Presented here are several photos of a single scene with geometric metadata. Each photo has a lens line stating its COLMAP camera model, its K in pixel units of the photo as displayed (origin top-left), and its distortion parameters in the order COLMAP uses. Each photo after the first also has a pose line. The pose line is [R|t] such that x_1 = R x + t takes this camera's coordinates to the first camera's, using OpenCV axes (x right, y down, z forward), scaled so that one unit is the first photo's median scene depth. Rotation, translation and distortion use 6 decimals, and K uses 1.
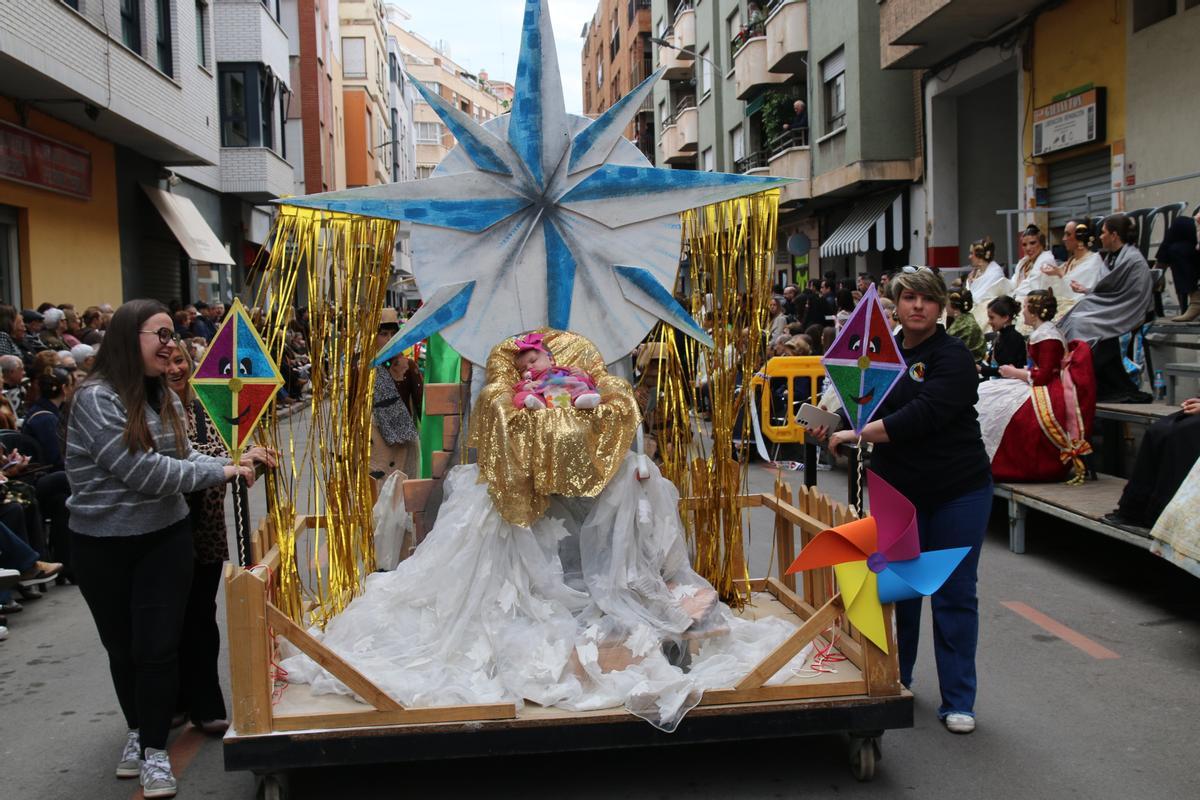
lens RADIAL K [[1473.4, 0, 600.0], [0, 1473.4, 400.0], [0, 0, 1]] dist [-0.013198, 0.032039]
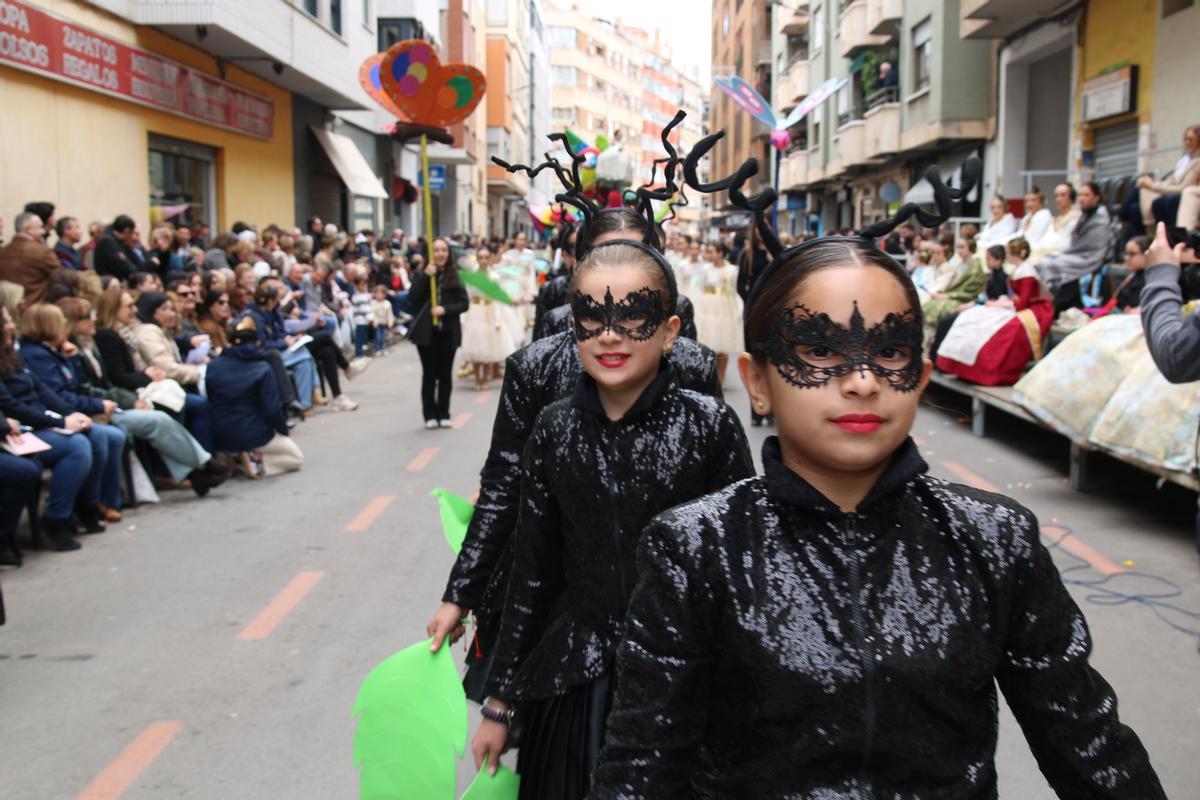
lens RADIAL K [[1424.7, 0, 604.4], [0, 1424.7, 380.4], [0, 0, 1]] dist [0.001572, 0.069464]
pose [[0.995978, 0.036460, -0.081843, 0.014999], [-0.033763, 0.998848, 0.034102, 0.006045], [0.082992, -0.031202, 0.996062, -0.089239]]
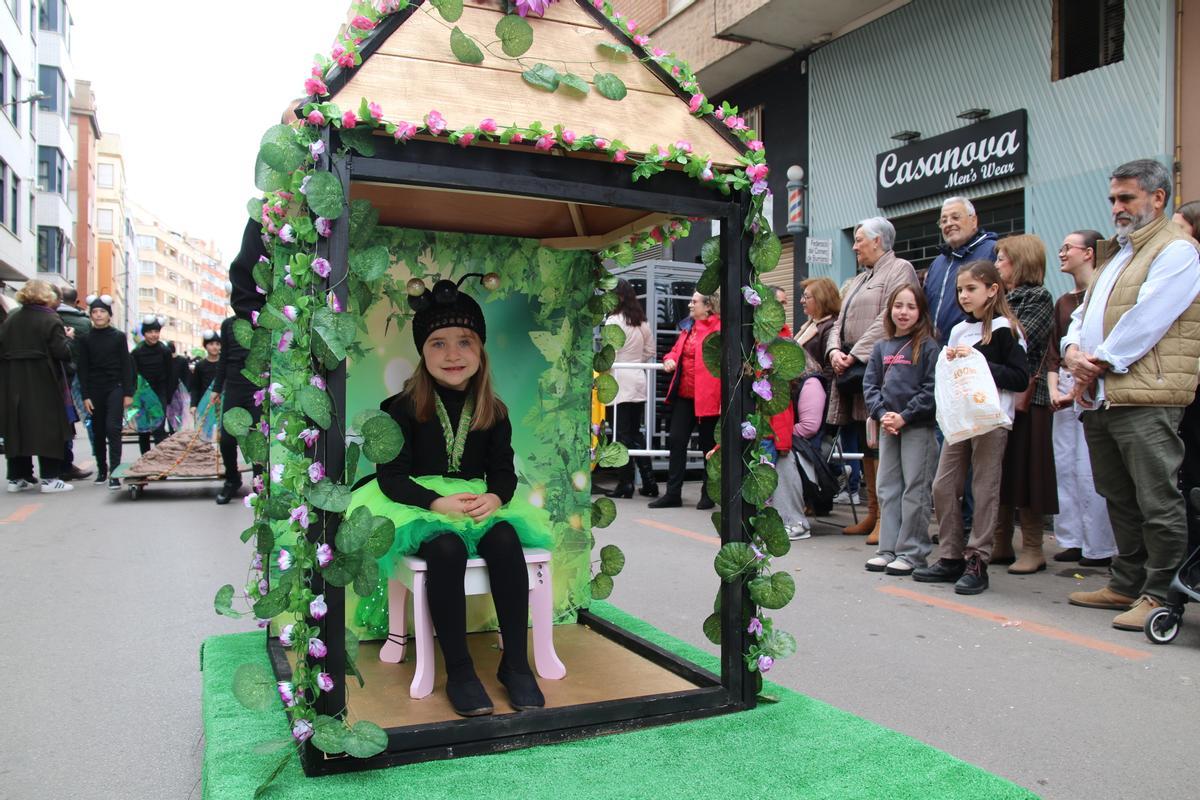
lens RADIAL K [[916.1, 0, 604.1], [0, 916.1, 405.8], [0, 0, 1]] dist [-0.142989, 0.113637]
pose [[0.932772, 0.027695, 0.359402, 0.012936], [-0.010793, 0.998743, -0.048950, 0.036854], [-0.360306, 0.041780, 0.931898, -0.247333]]
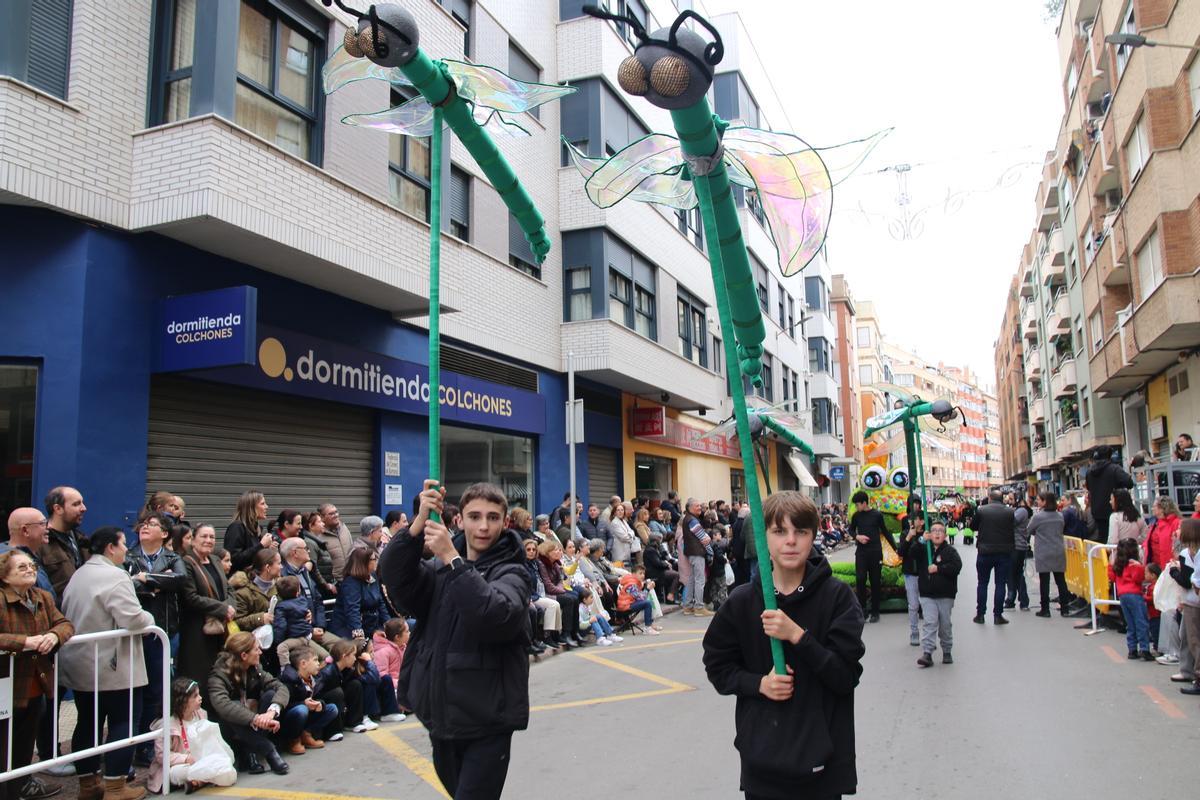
lens RADIAL K [[916.1, 0, 604.1], [0, 916.1, 405.8], [0, 0, 1]] dist [-0.142989, 0.113637]
pose [[0.902329, -0.045777, -0.428611, 0.067222], [-0.026237, 0.986669, -0.160614, 0.022294], [0.430250, 0.156172, 0.889098, -0.432967]]
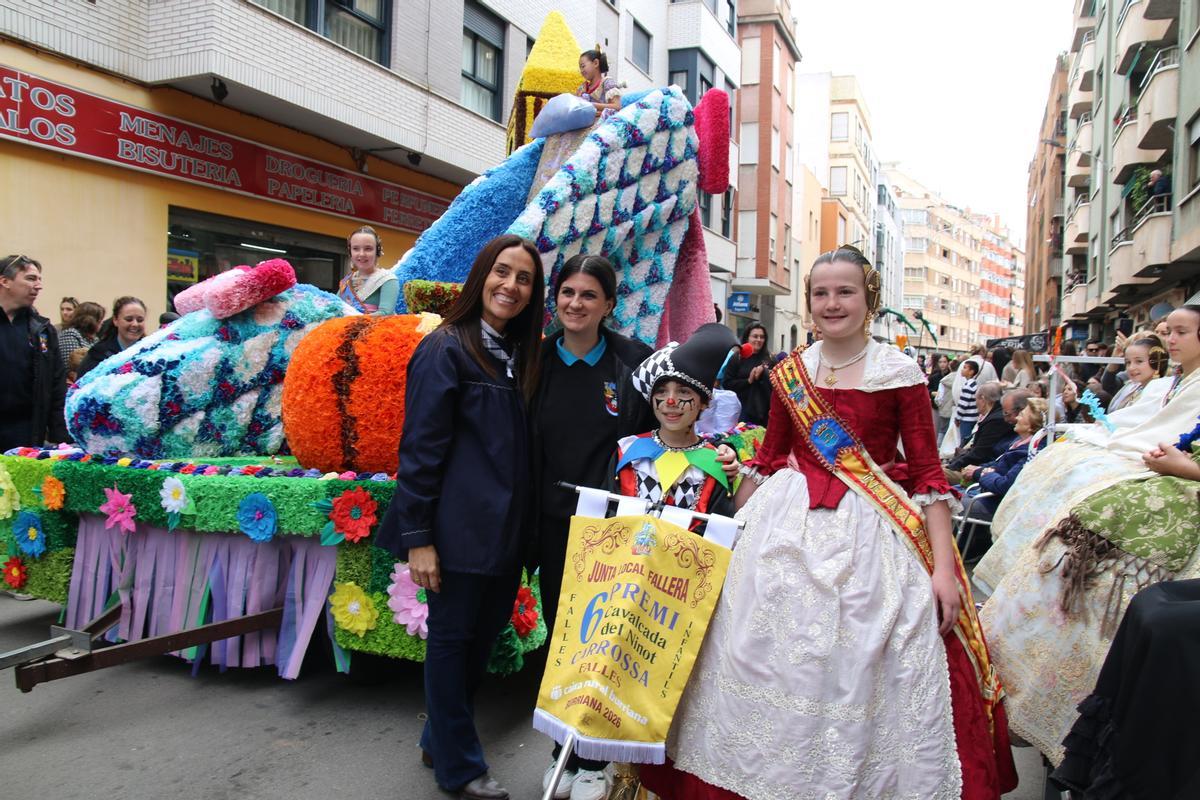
lens RADIAL K [[916.1, 0, 604.1], [0, 916.1, 405.8], [0, 0, 1]] dist [-0.142989, 0.113637]
pose [[0.889192, 0.073297, -0.451625, 0.073604], [-0.079645, 0.996811, 0.004968, -0.011665], [0.450549, 0.031552, 0.892194, 0.278394]]
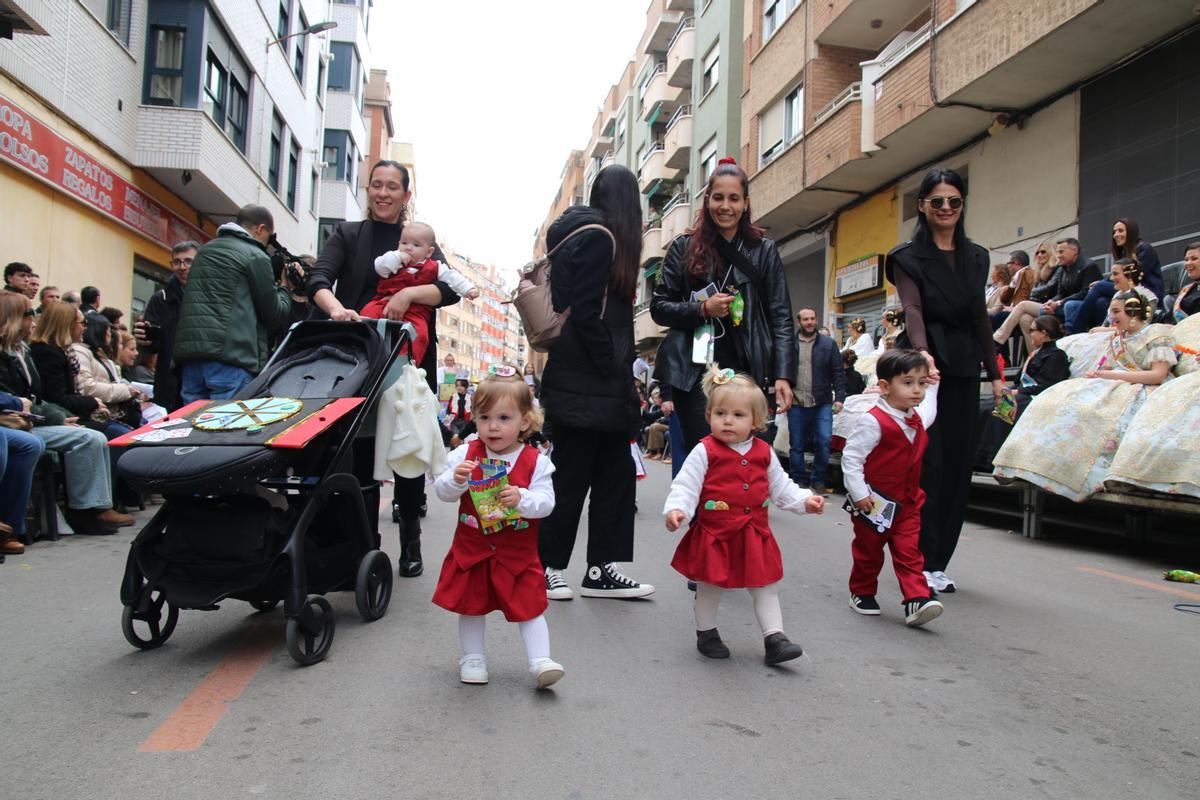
lens RADIAL K [[916.1, 0, 604.1], [0, 916.1, 405.8], [0, 0, 1]] dist [-0.142989, 0.113637]
pose [[0.994162, 0.067616, 0.084079, -0.021229], [-0.061467, 0.995385, -0.073698, 0.026353], [-0.088674, 0.068099, 0.993730, 0.025007]]
